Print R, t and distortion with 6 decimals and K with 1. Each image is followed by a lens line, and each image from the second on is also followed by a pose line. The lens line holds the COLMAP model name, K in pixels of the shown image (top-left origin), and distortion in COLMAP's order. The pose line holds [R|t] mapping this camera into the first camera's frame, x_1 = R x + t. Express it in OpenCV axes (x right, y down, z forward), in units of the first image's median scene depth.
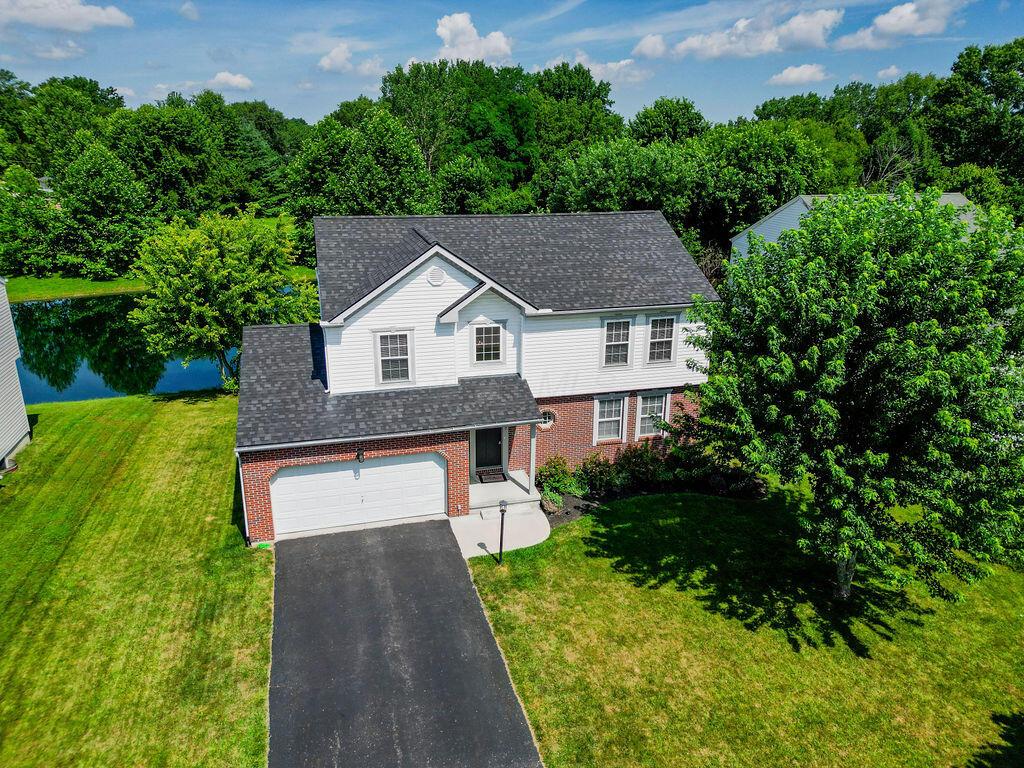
lens RADIAL K [[711.4, 0, 516.1], [0, 711.4, 385.0], [0, 0, 1]] dist [0.024369, -0.004603]
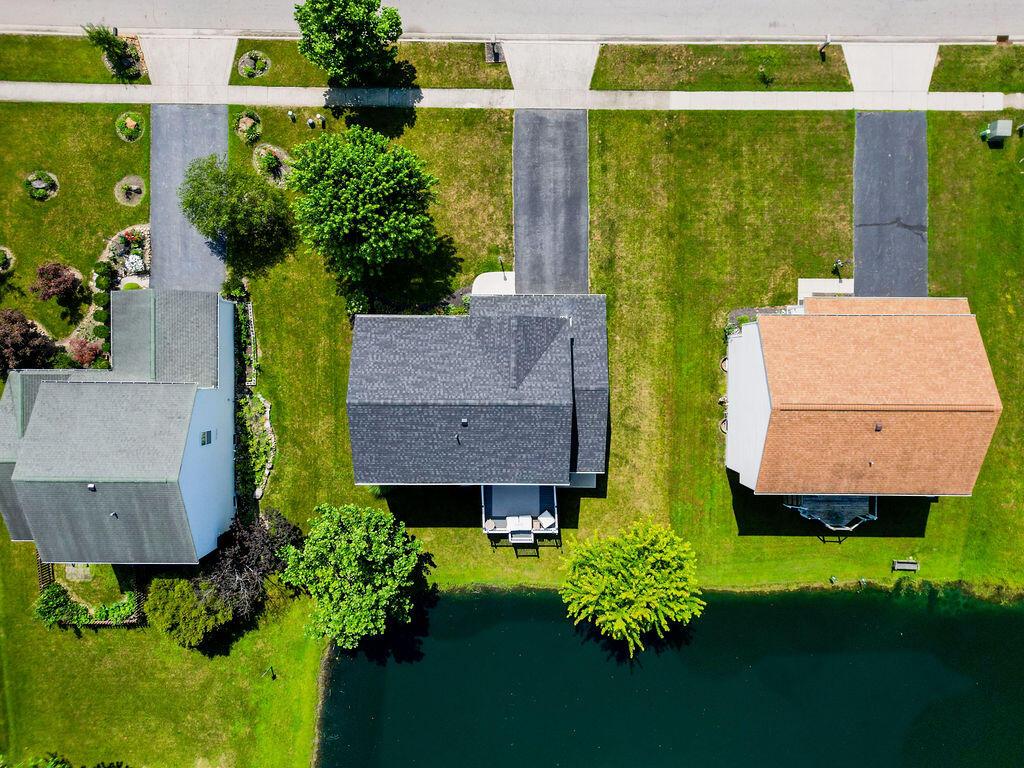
lens RADIAL K [[711.4, 0, 516.1], [0, 711.4, 385.0], [0, 0, 1]] dist [0.024369, -0.004603]
pose [[-0.961300, -0.273965, -0.029080, -0.106021], [0.068097, -0.338555, 0.938479, -2.022931], [-0.266956, 0.900180, 0.344109, 0.474800]]
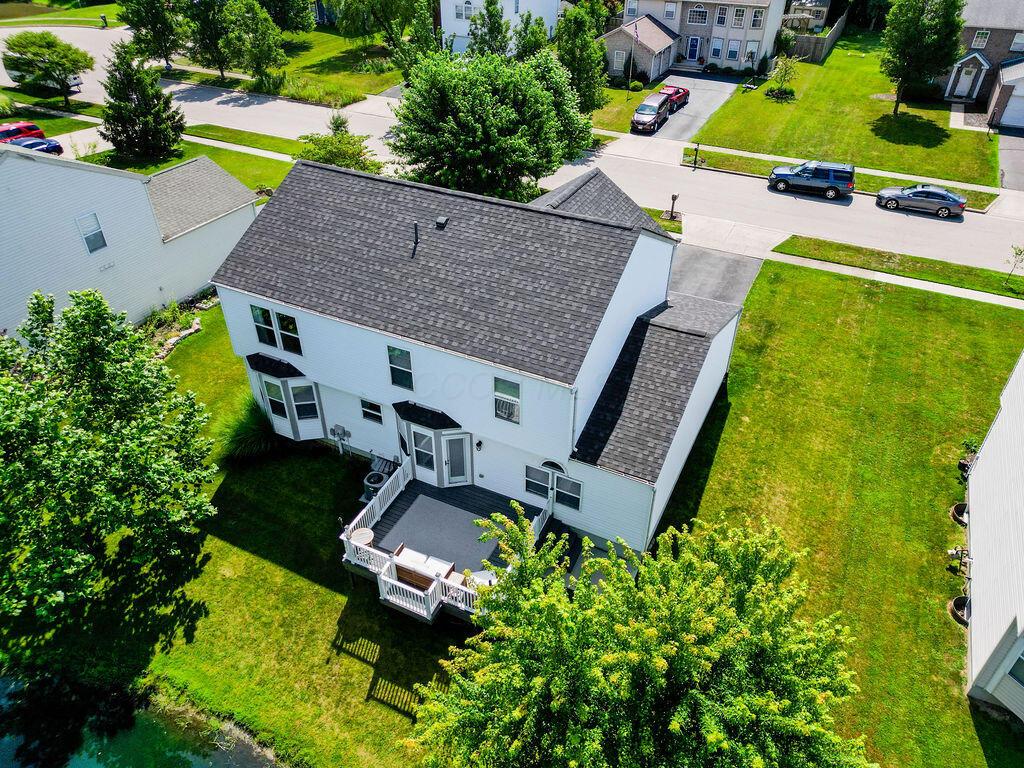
lens RADIAL K [[711.4, 0, 516.1], [0, 711.4, 385.0], [0, 0, 1]] dist [0.024369, -0.004603]
pose [[-0.742080, -0.410451, 0.529950, -0.793281], [0.200731, 0.618247, 0.759919, -0.910333], [-0.639550, 0.670298, -0.376399, 1.745634]]
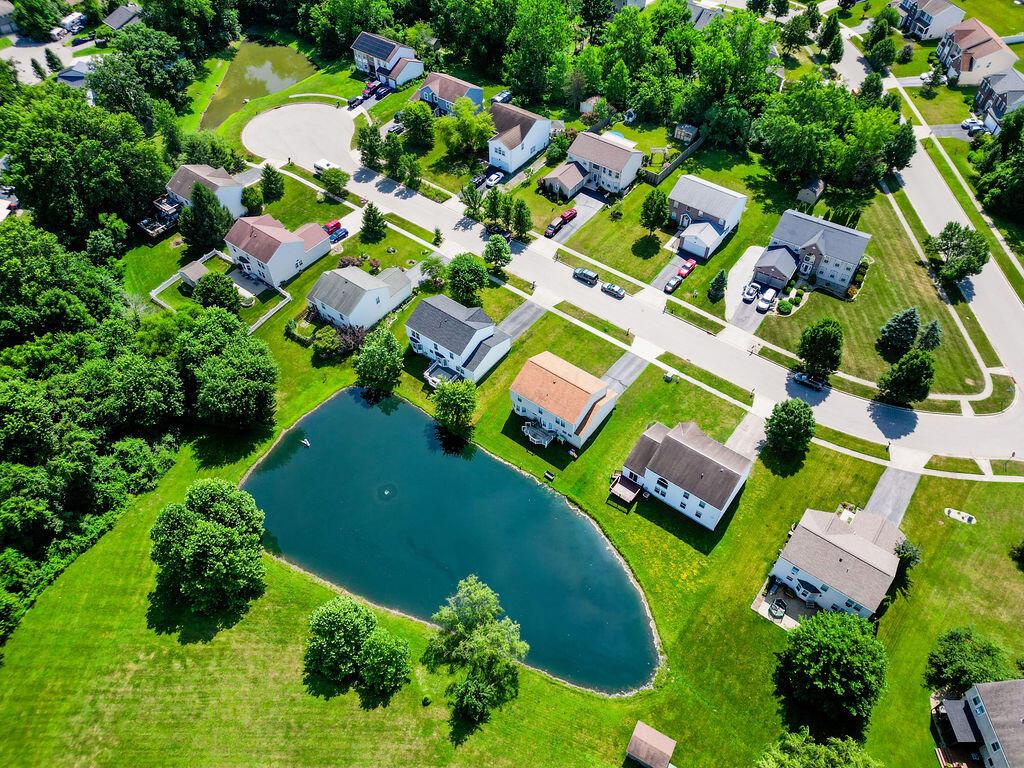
lens RADIAL K [[711.4, 0, 516.1], [0, 711.4, 385.0], [0, 0, 1]] dist [0.024369, -0.004603]
pose [[-0.604548, -0.616334, 0.504633, -3.714489], [0.252306, 0.452732, 0.855205, -4.941063], [-0.755555, 0.644334, -0.118193, 1.853200]]
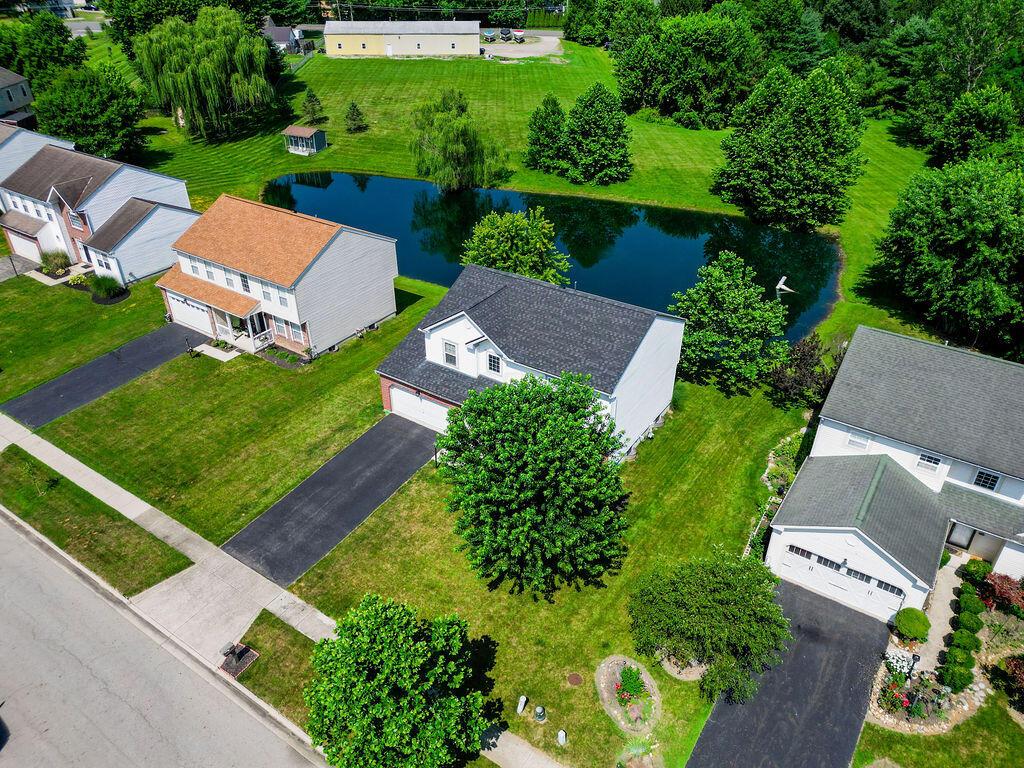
lens RADIAL K [[711.4, 0, 516.1], [0, 711.4, 385.0], [0, 0, 1]] dist [0.024369, -0.004603]
pose [[0.650488, 0.399476, -0.645976, 1.268644], [-0.237543, 0.914845, 0.326545, -0.653546], [0.721415, -0.058966, 0.689988, -0.241260]]
